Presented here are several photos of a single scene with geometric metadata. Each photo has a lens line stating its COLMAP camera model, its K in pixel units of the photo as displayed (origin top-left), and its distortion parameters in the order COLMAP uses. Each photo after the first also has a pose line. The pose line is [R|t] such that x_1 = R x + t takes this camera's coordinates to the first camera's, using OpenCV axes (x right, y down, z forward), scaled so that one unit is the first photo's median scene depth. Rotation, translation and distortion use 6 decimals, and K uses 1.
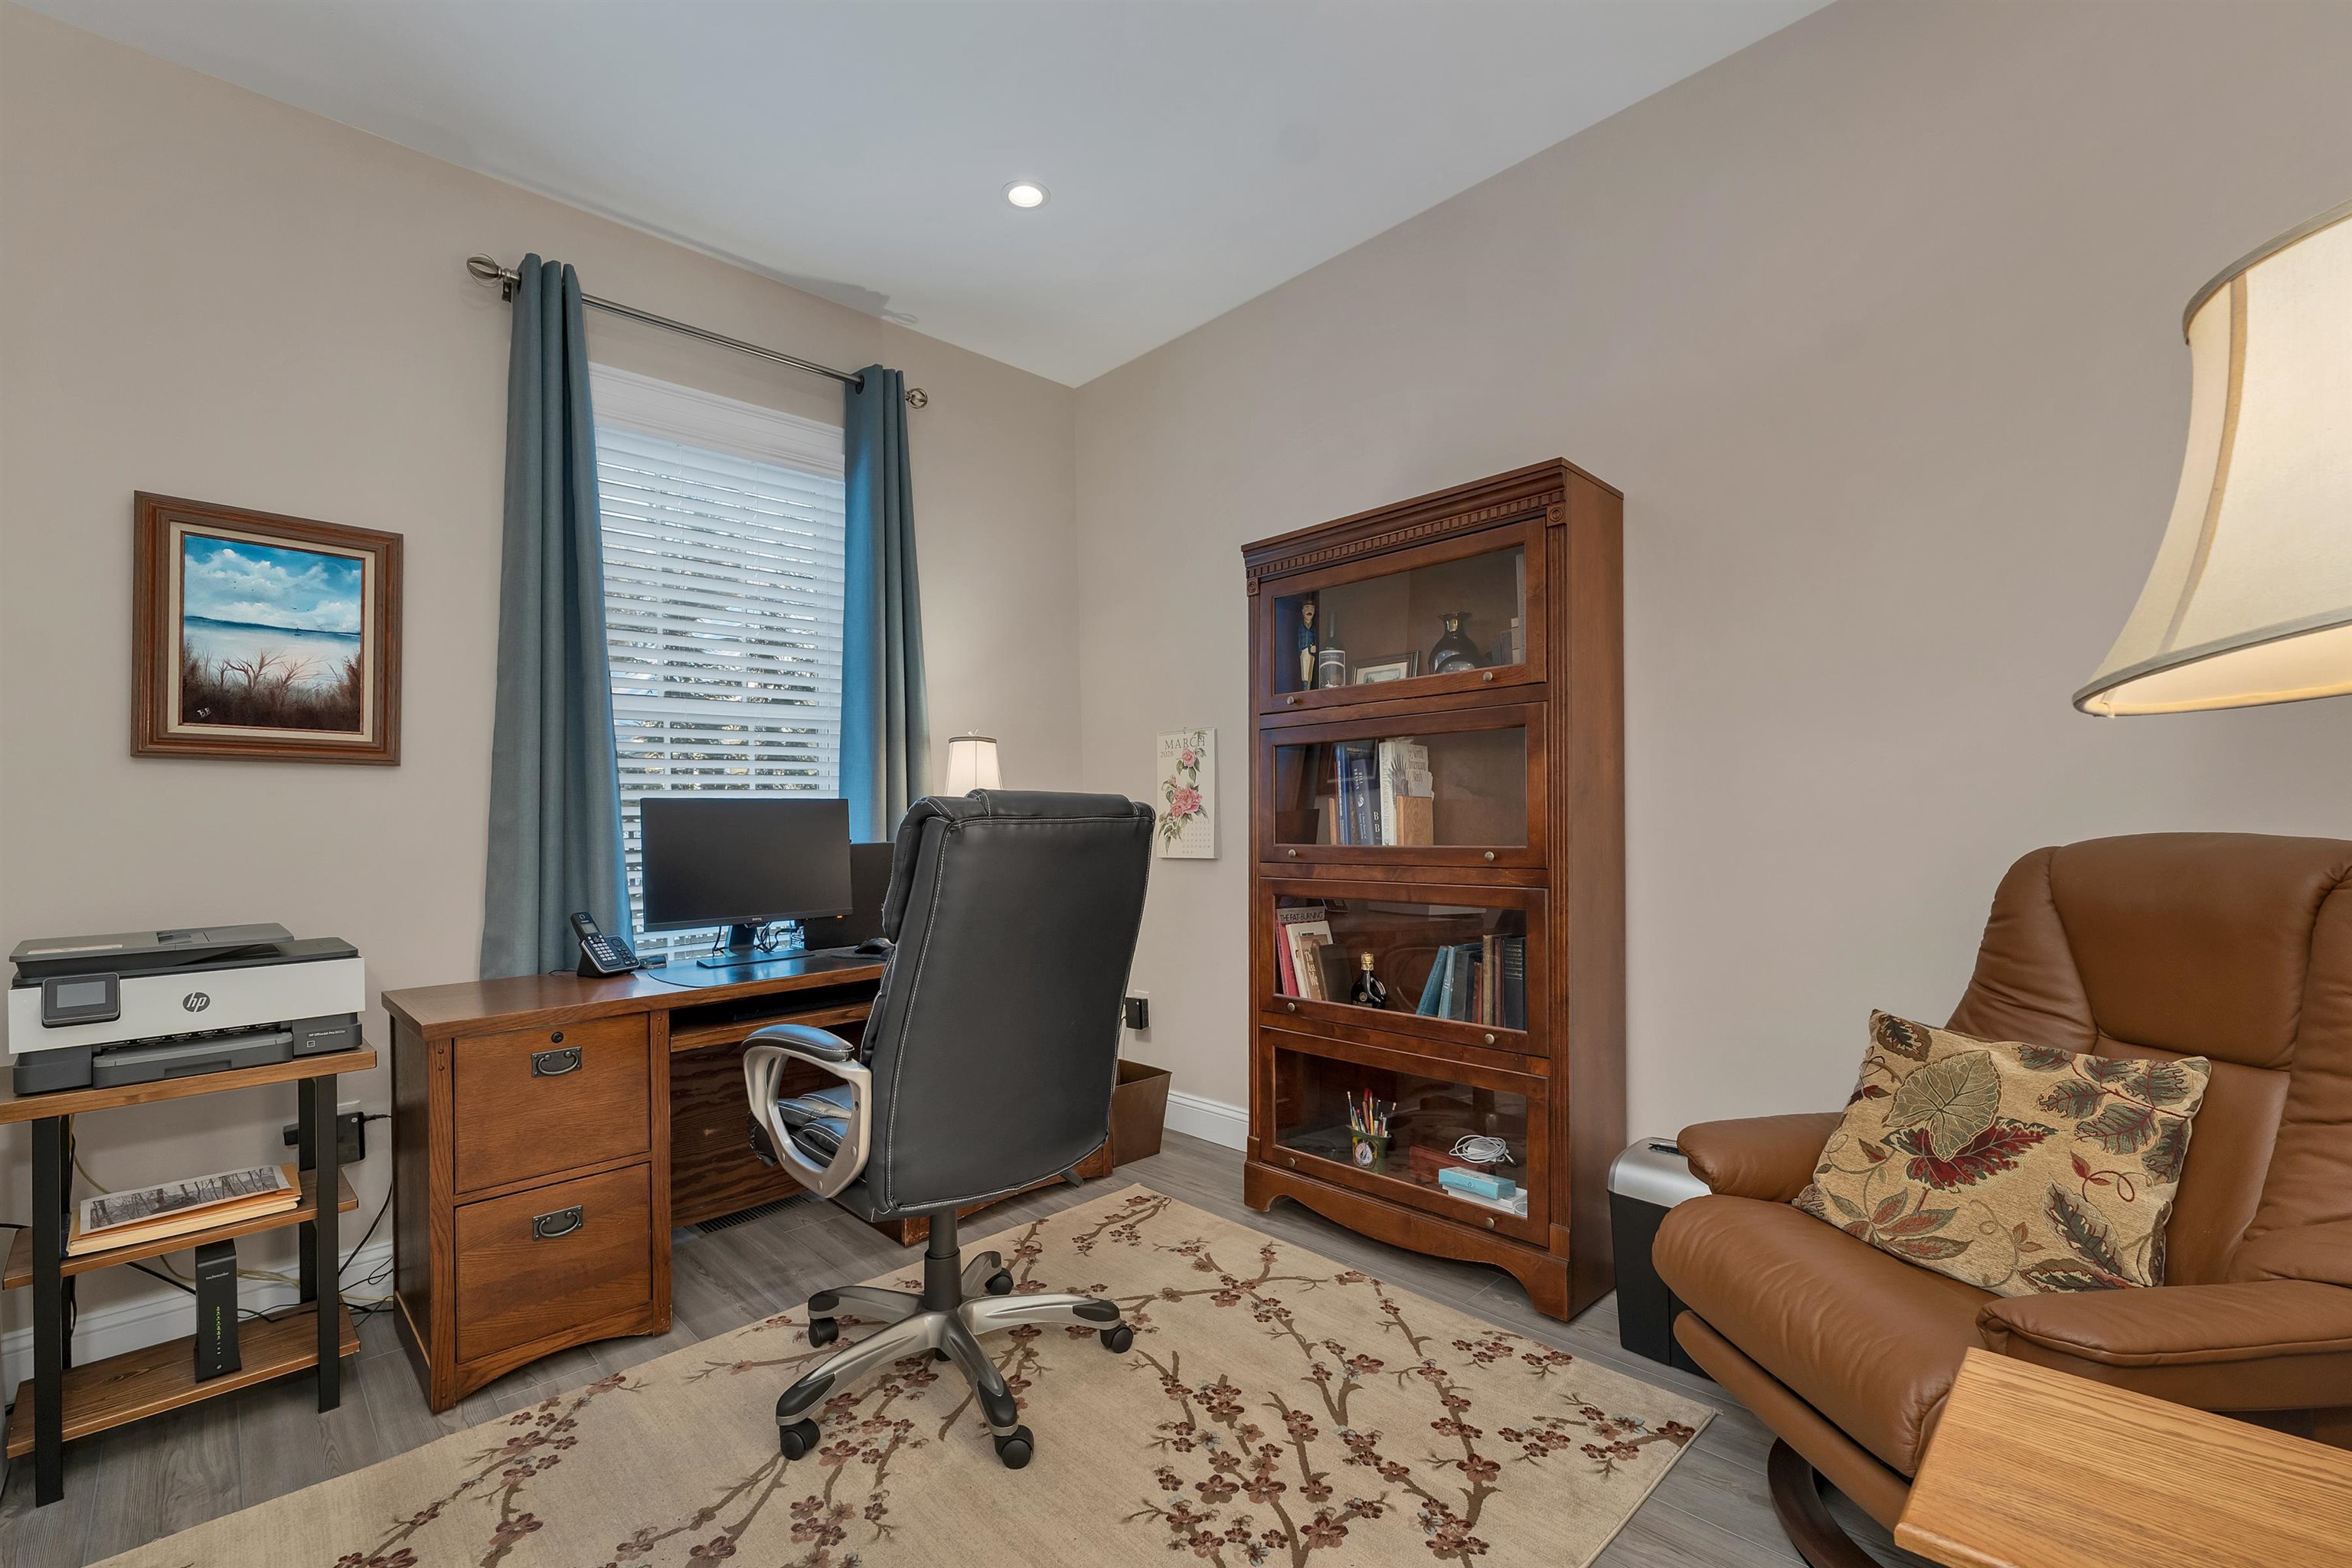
lens RADIAL K [[984.1, 0, 1231.3], [0, 984.1, 815.9], [0, 0, 1]] dist [0.002485, 0.000444]
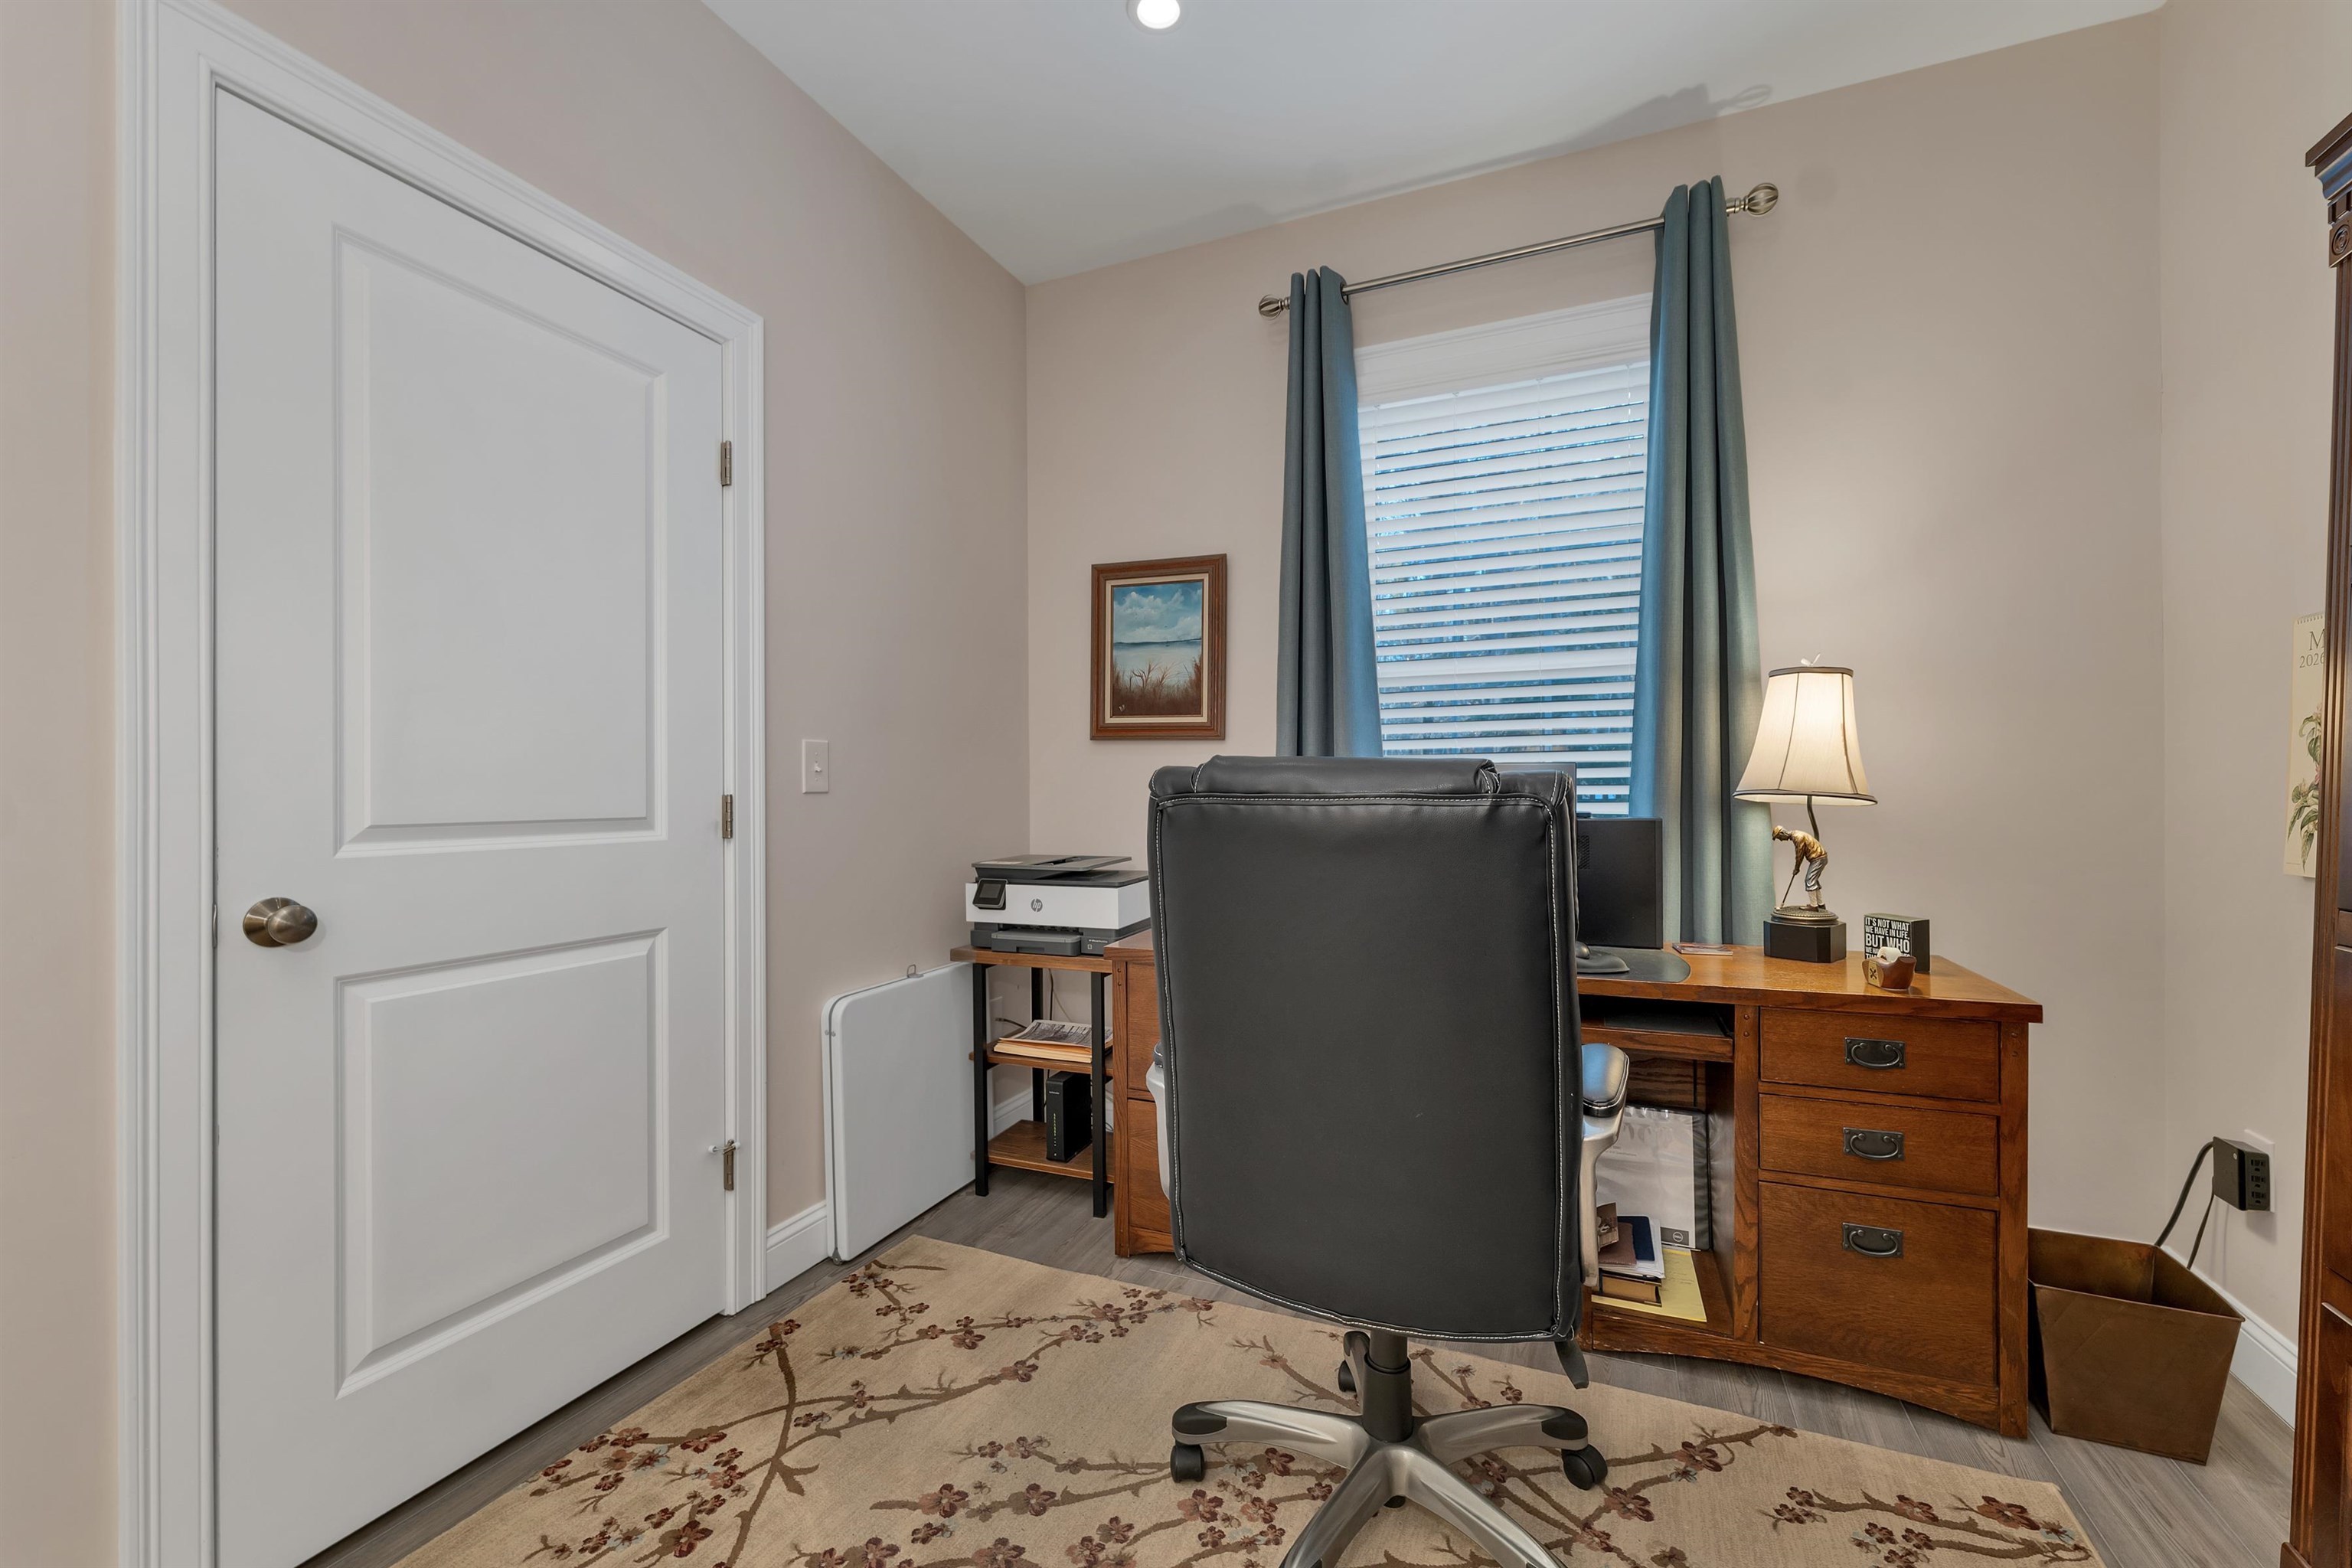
lens RADIAL K [[984.1, 0, 1171.5], [0, 984.1, 792.1], [0, 0, 1]] dist [0.002485, 0.000444]
pose [[0.349625, 0.019917, -0.936678, 0.335076], [-0.003428, 0.999795, 0.019979, -0.010104], [0.936883, -0.003774, 0.349621, 0.549315]]
